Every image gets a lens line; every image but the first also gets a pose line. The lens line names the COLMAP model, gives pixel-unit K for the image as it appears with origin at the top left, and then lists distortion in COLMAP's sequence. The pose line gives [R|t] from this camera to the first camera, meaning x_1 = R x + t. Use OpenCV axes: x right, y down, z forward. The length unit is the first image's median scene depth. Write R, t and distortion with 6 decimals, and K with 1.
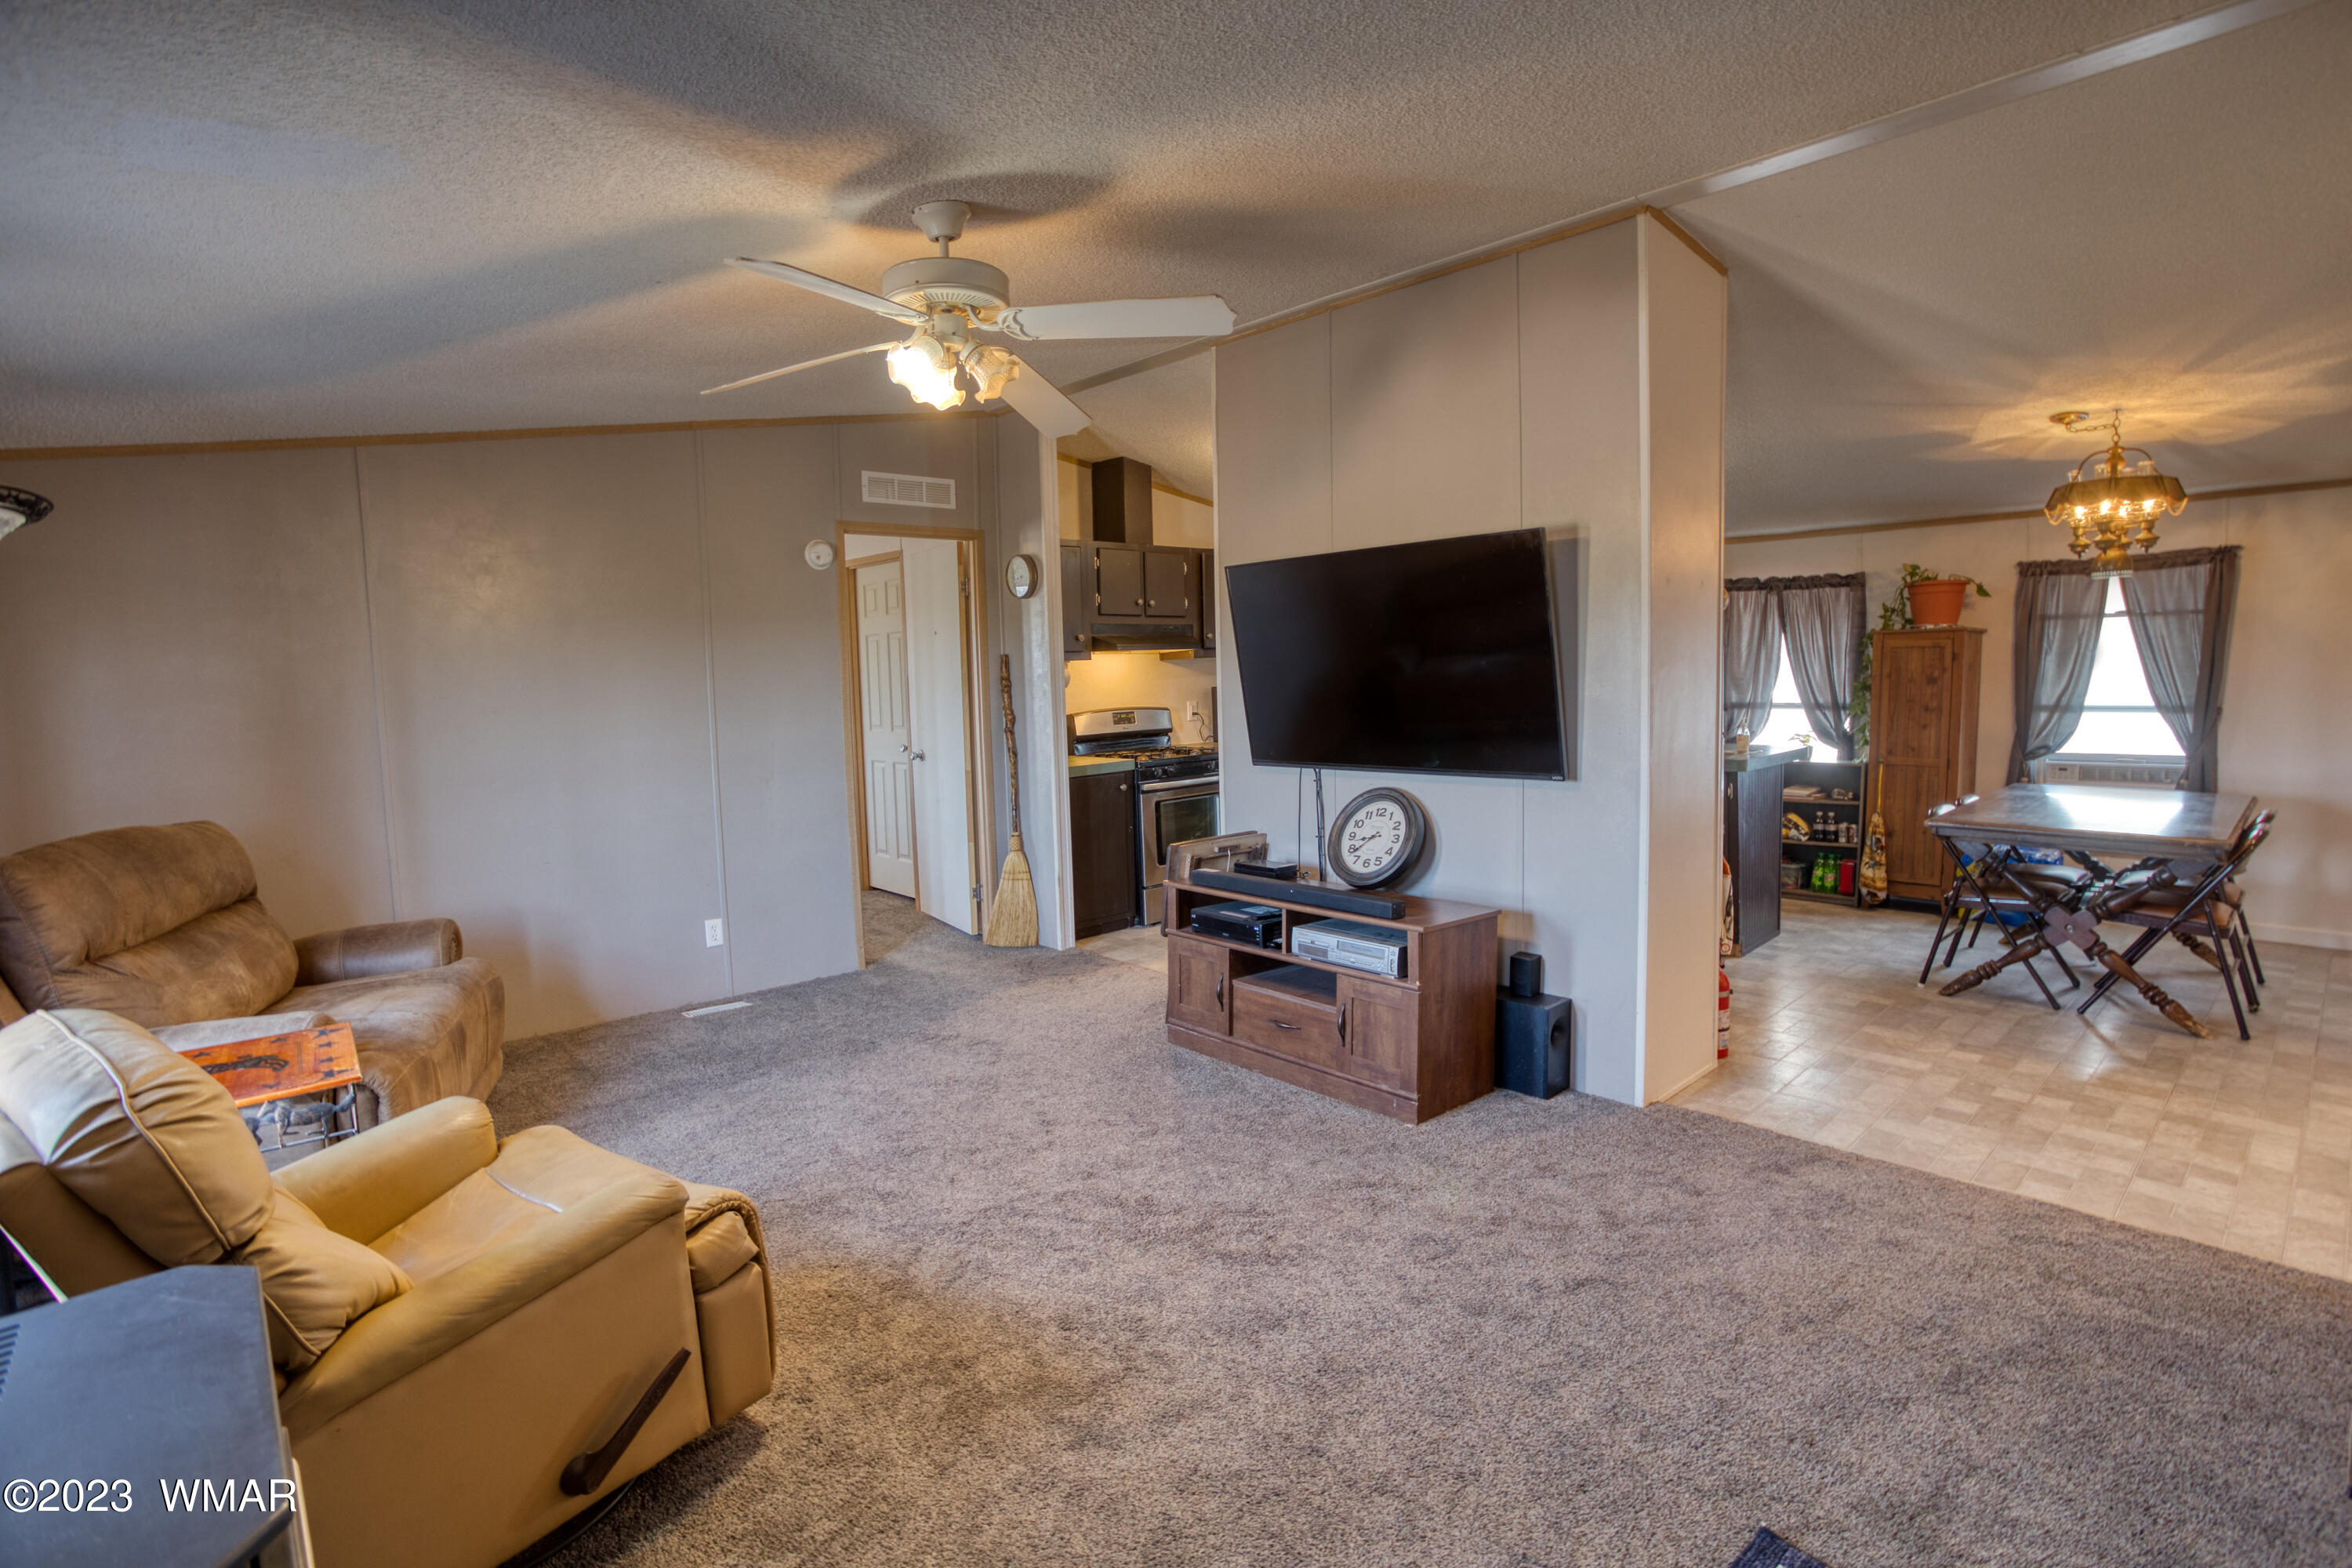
lens RADIAL K [[1158.4, 0, 1173.3], [0, 1158.4, 773.2], [0, 0, 1]] dist [-0.063807, 0.023990]
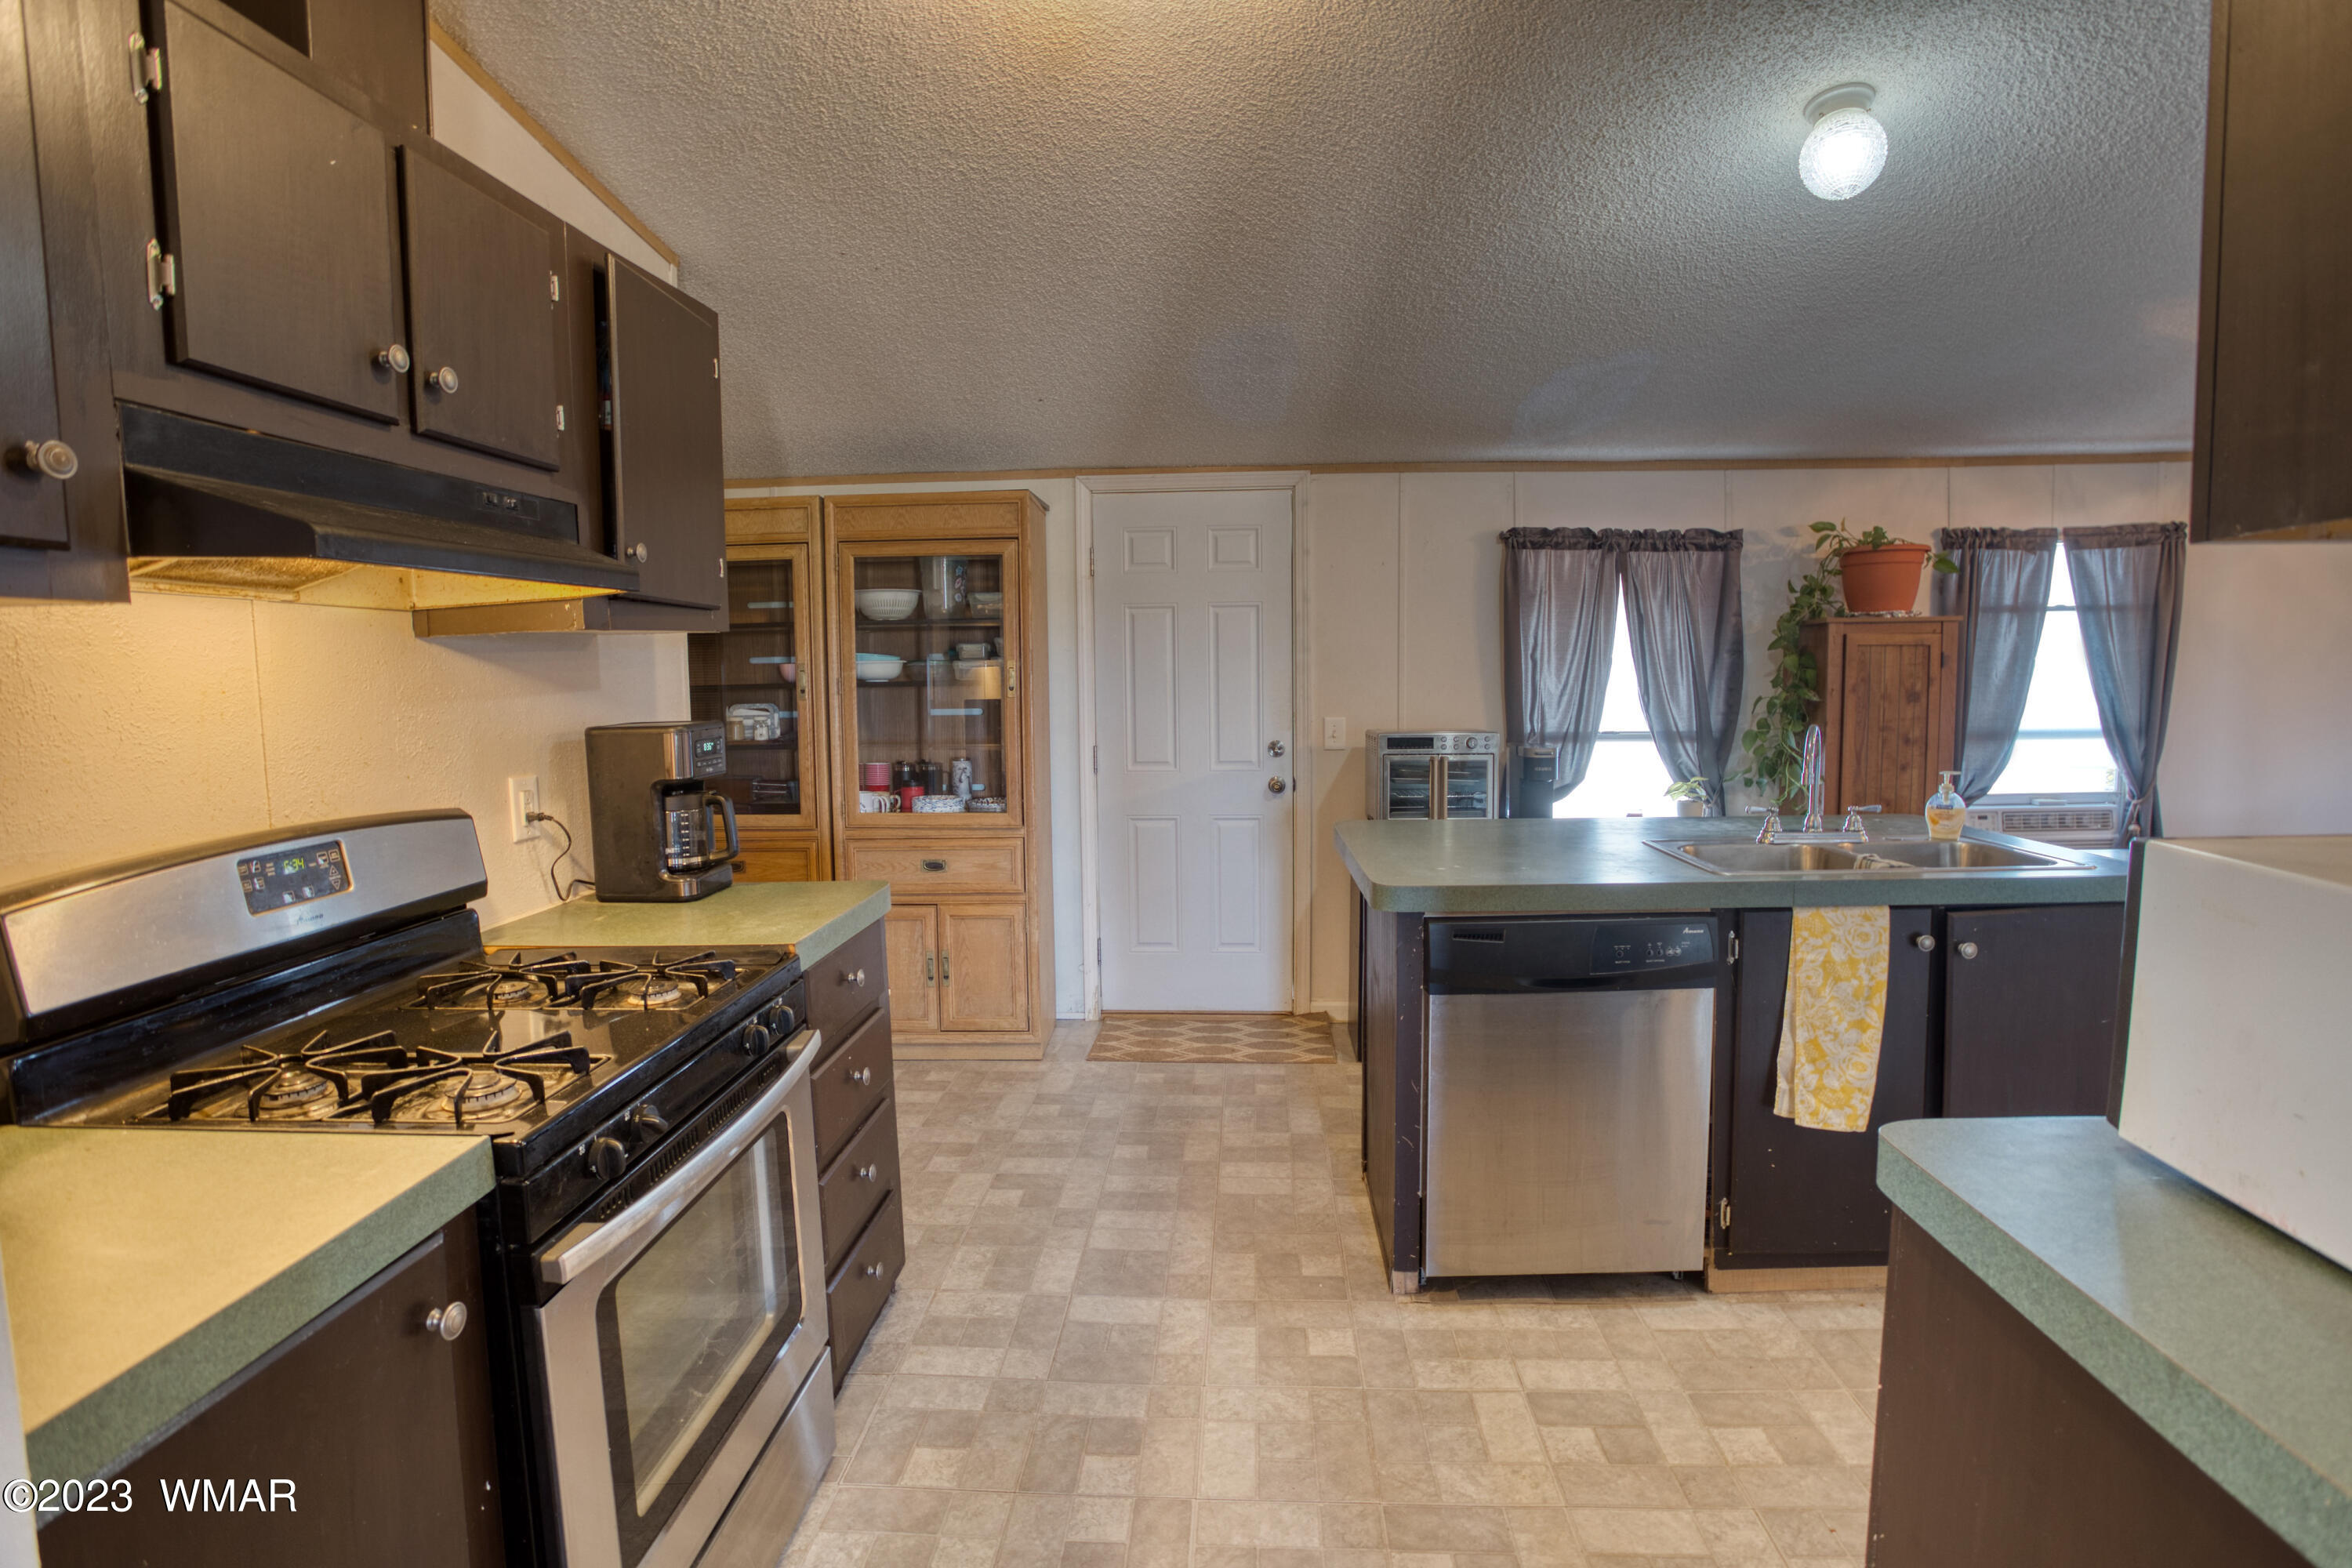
lens RADIAL K [[1114.8, 0, 1176.0], [0, 1114.8, 784.0], [0, 0, 1]] dist [-0.050056, 0.000575]
pose [[0.719394, -0.057539, 0.692215, -0.076108], [0.056818, 0.998098, 0.023915, -0.071359], [-0.692275, 0.022126, 0.721295, 0.846785]]
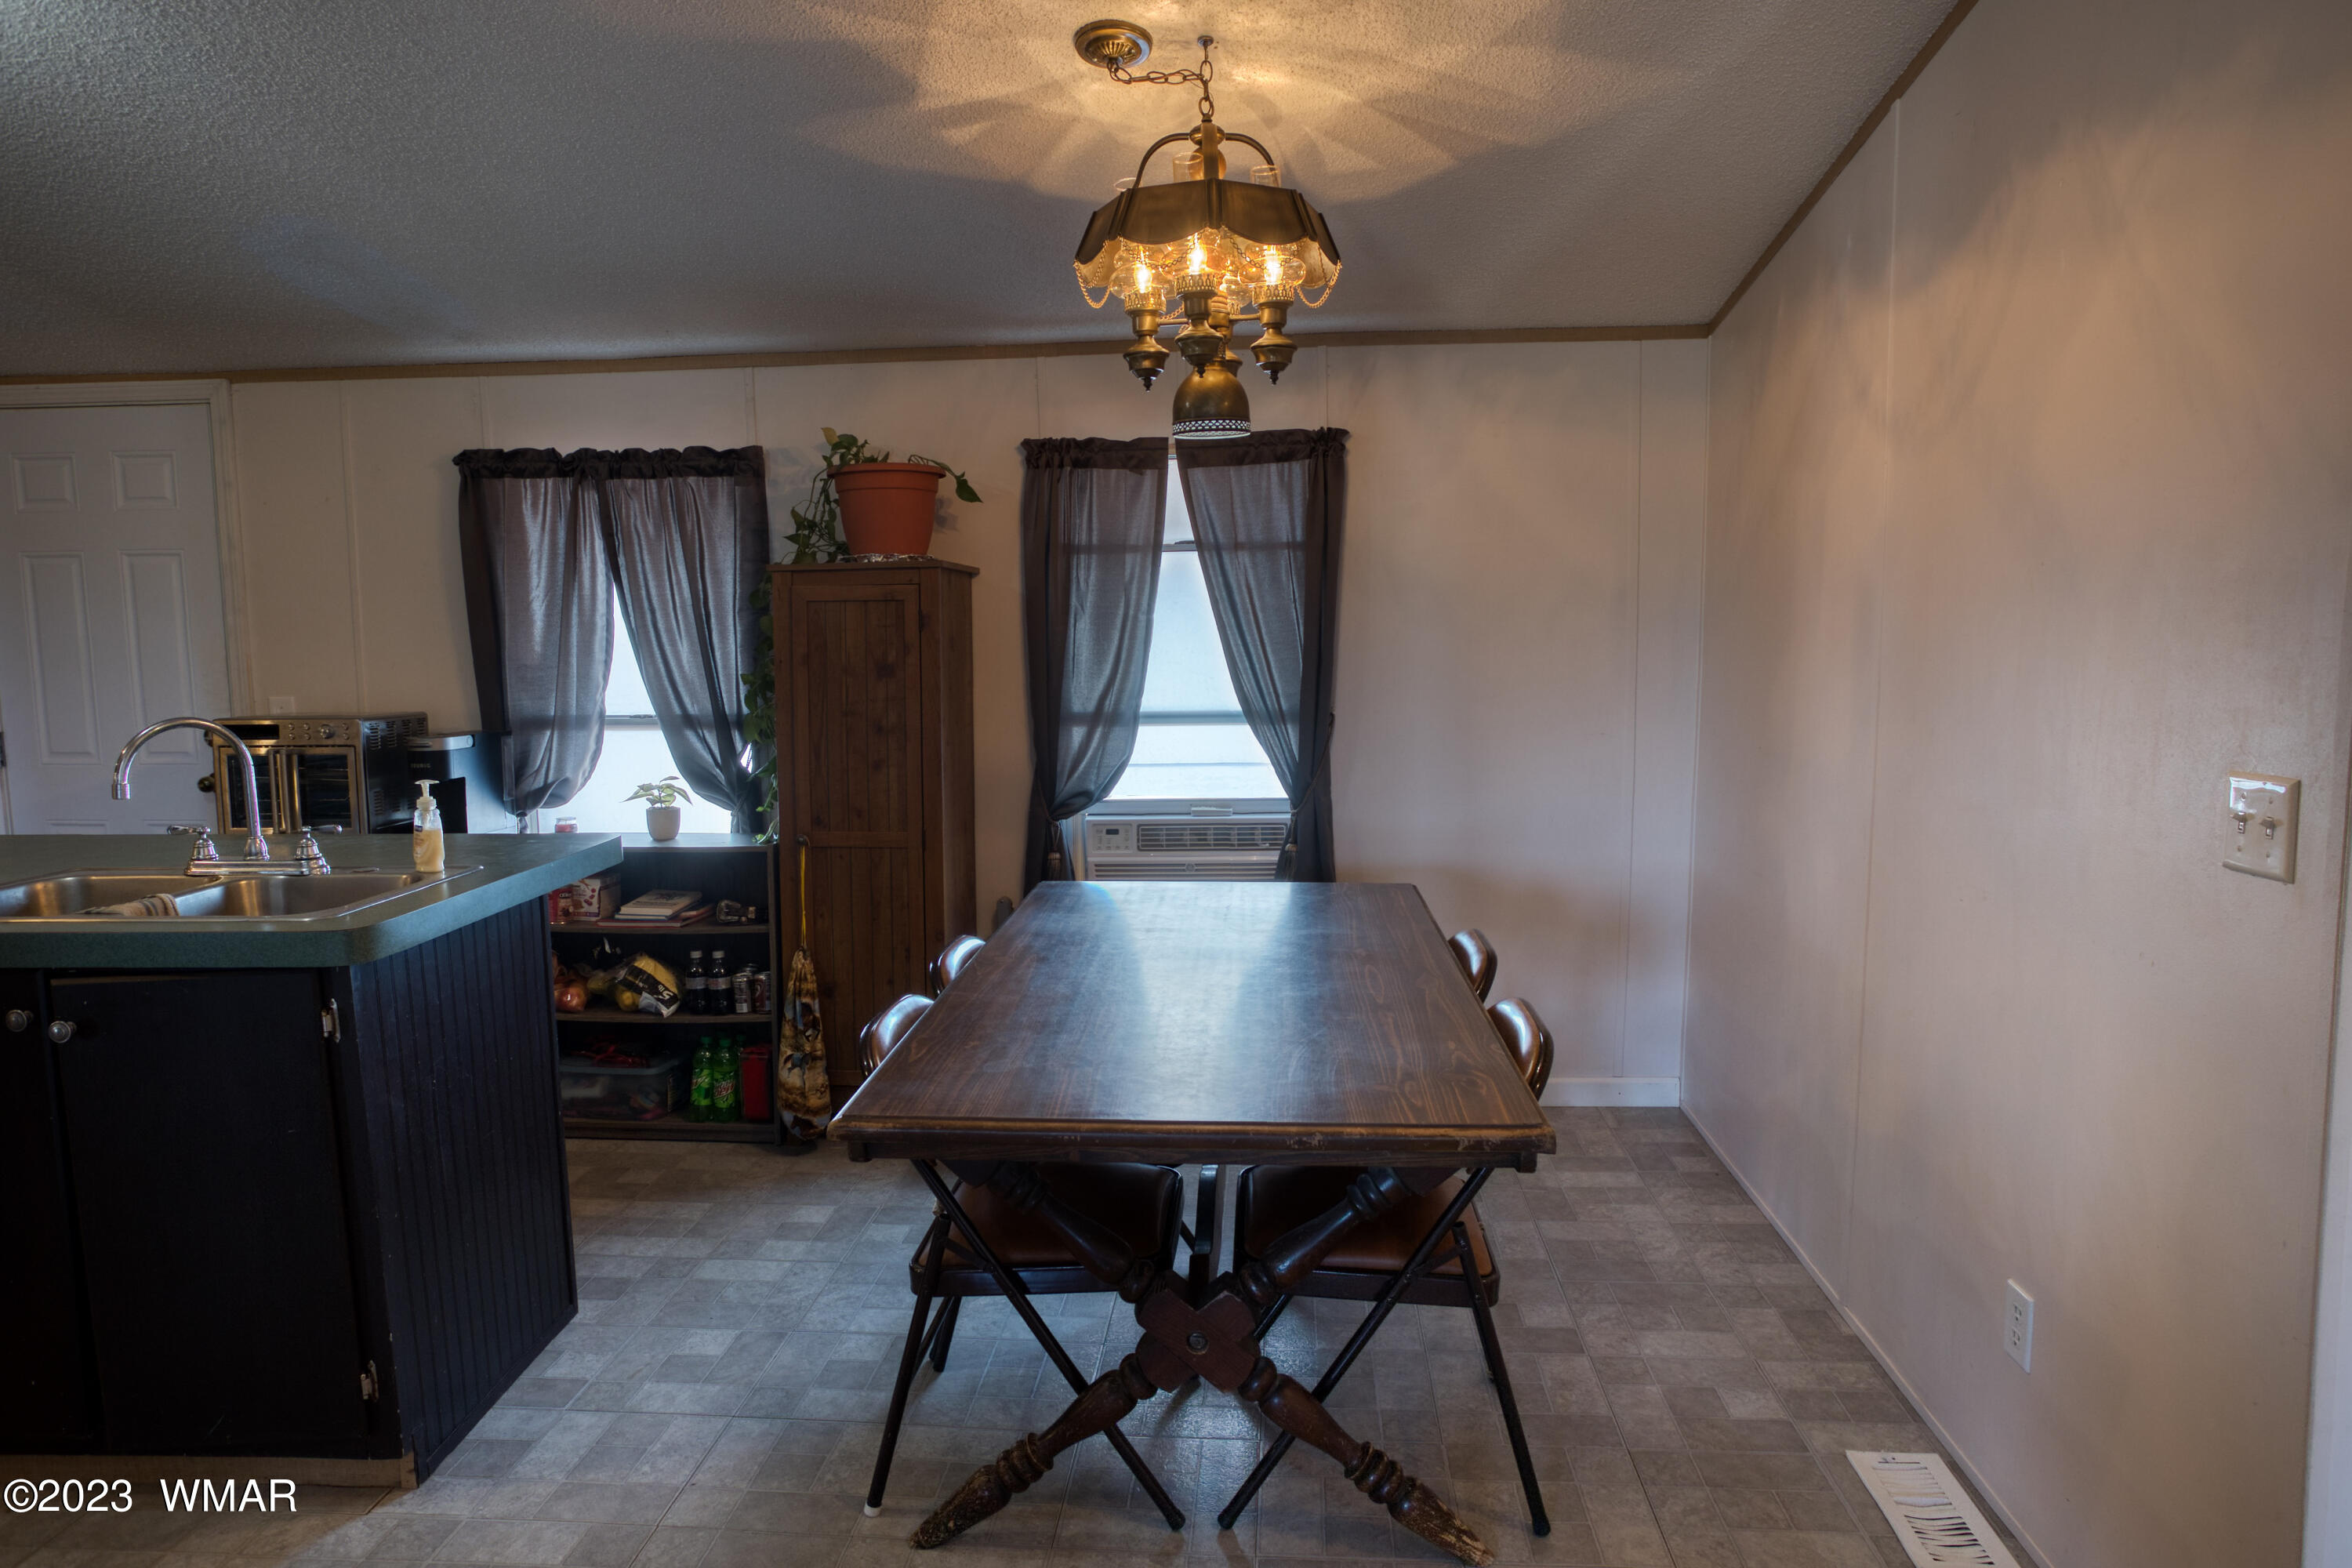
lens RADIAL K [[1383.2, 0, 1176.0], [0, 1383.2, 784.0], [0, 0, 1]] dist [-0.029801, 0.001636]
pose [[0.732217, -0.063686, 0.678088, 0.359667], [0.053469, 0.997921, 0.035988, -0.048273], [-0.678970, 0.009906, 0.734099, 0.484201]]
